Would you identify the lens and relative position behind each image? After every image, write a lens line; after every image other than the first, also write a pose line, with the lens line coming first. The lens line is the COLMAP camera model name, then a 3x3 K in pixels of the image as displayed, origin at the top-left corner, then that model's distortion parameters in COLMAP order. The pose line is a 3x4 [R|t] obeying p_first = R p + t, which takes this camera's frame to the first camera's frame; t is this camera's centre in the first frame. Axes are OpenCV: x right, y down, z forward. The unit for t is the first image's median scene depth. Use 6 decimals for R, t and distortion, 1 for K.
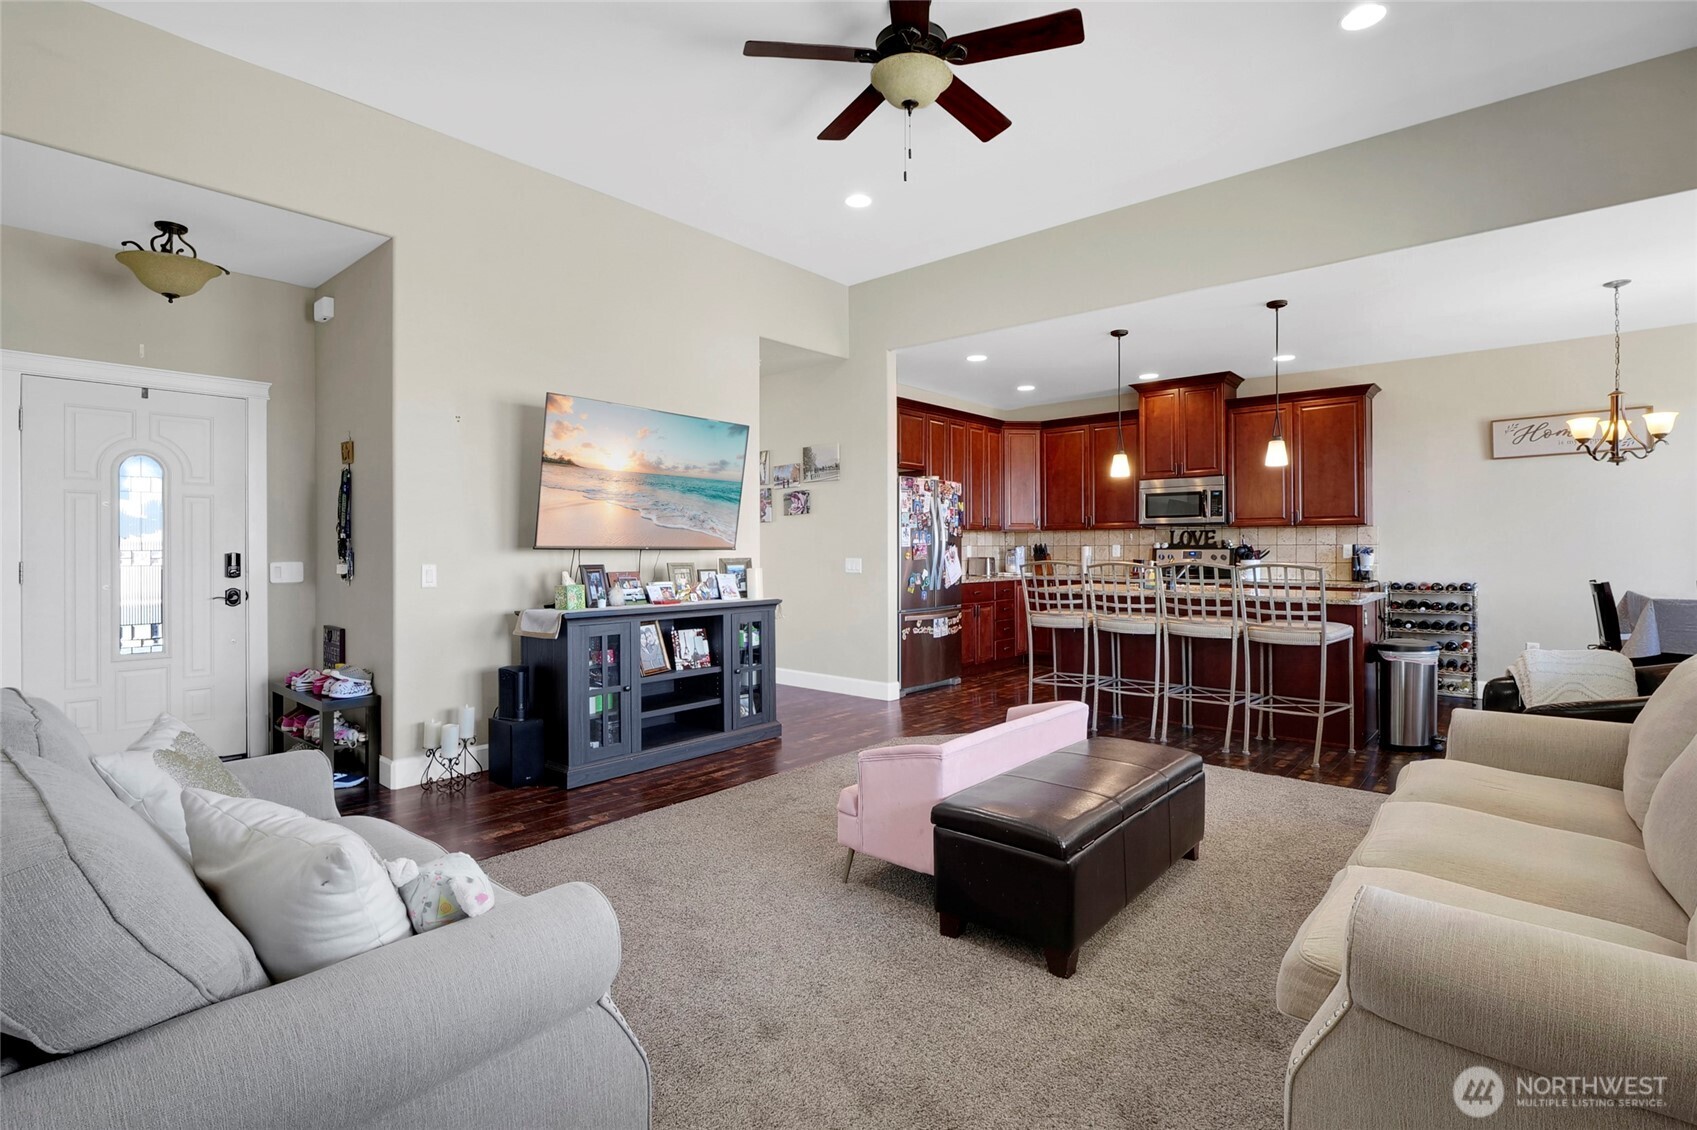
lens RADIAL K [[806.5, 0, 851.0], [0, 806.5, 556.2], [0, 0, 1]] dist [-0.001506, -0.000220]
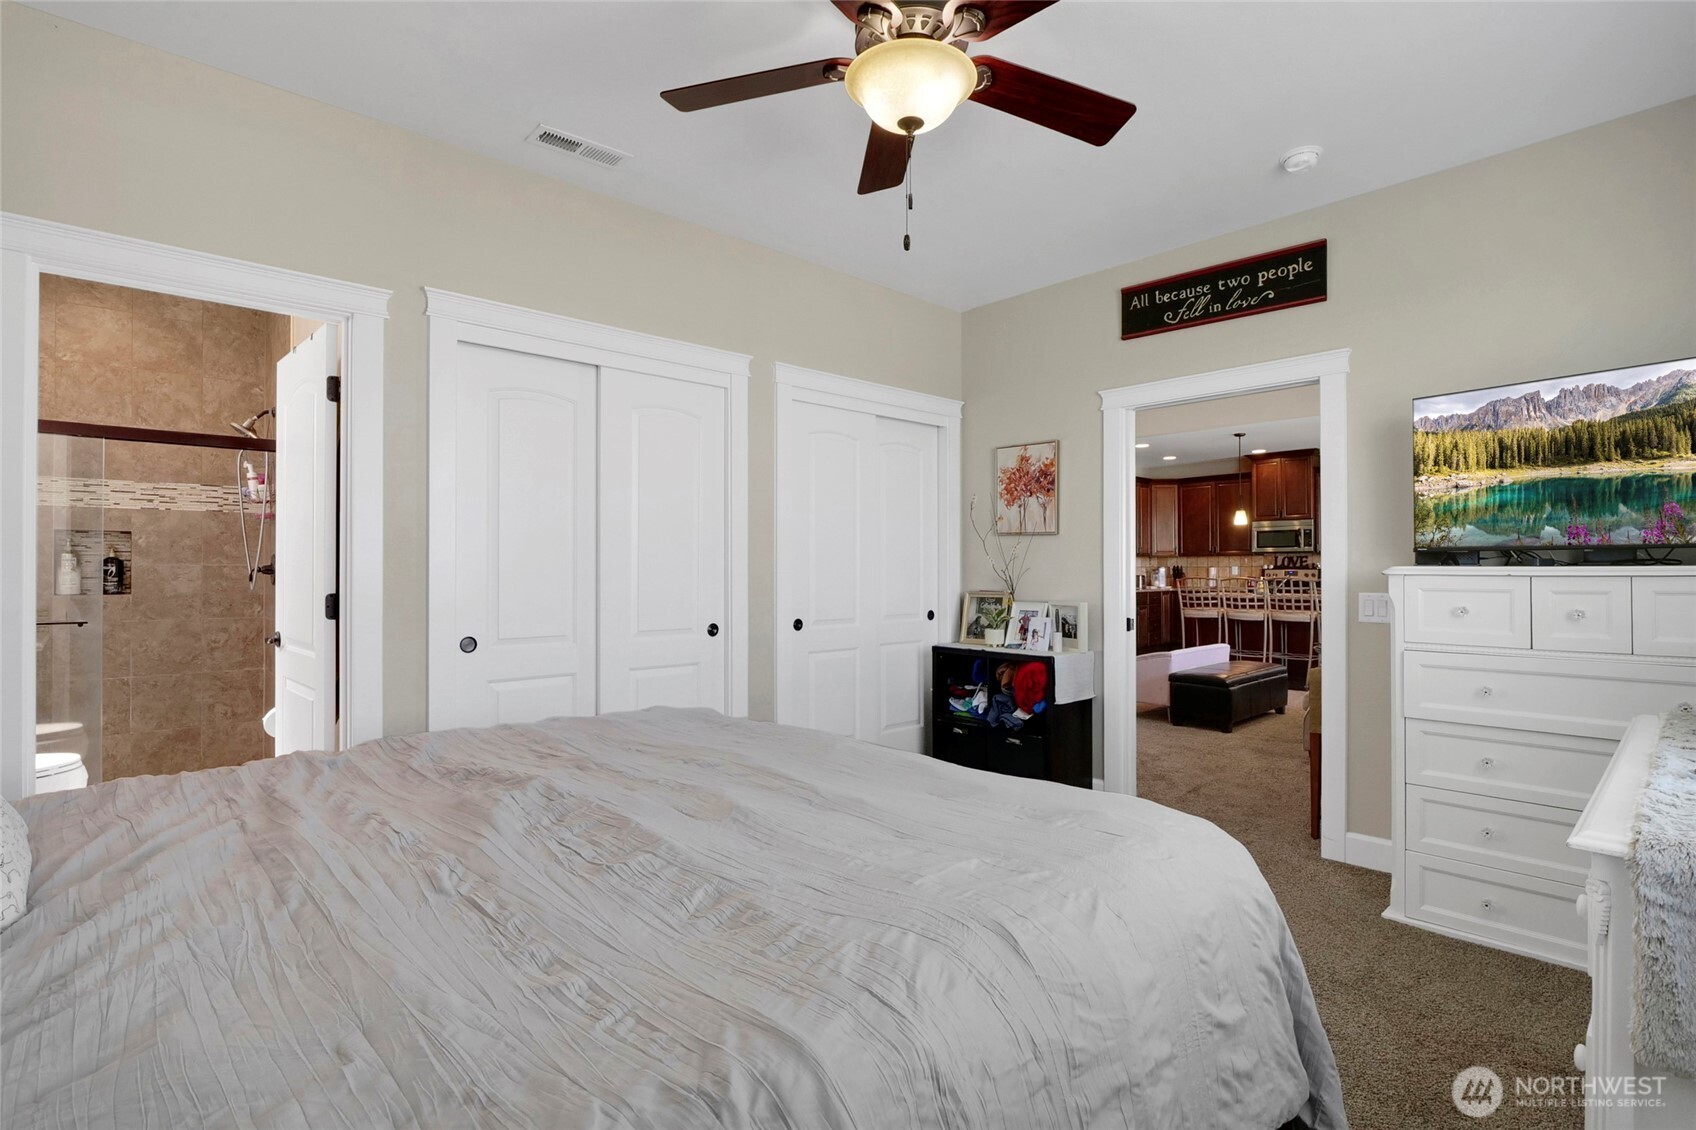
lens RADIAL K [[819.4, 0, 847.1], [0, 819.4, 572.4], [0, 0, 1]] dist [-0.003955, -0.000655]
pose [[0.993877, -0.001541, -0.110483, -0.209824], [0.001164, 0.999993, -0.003478, 0.000712], [0.110487, 0.003329, 0.993872, -0.559115]]
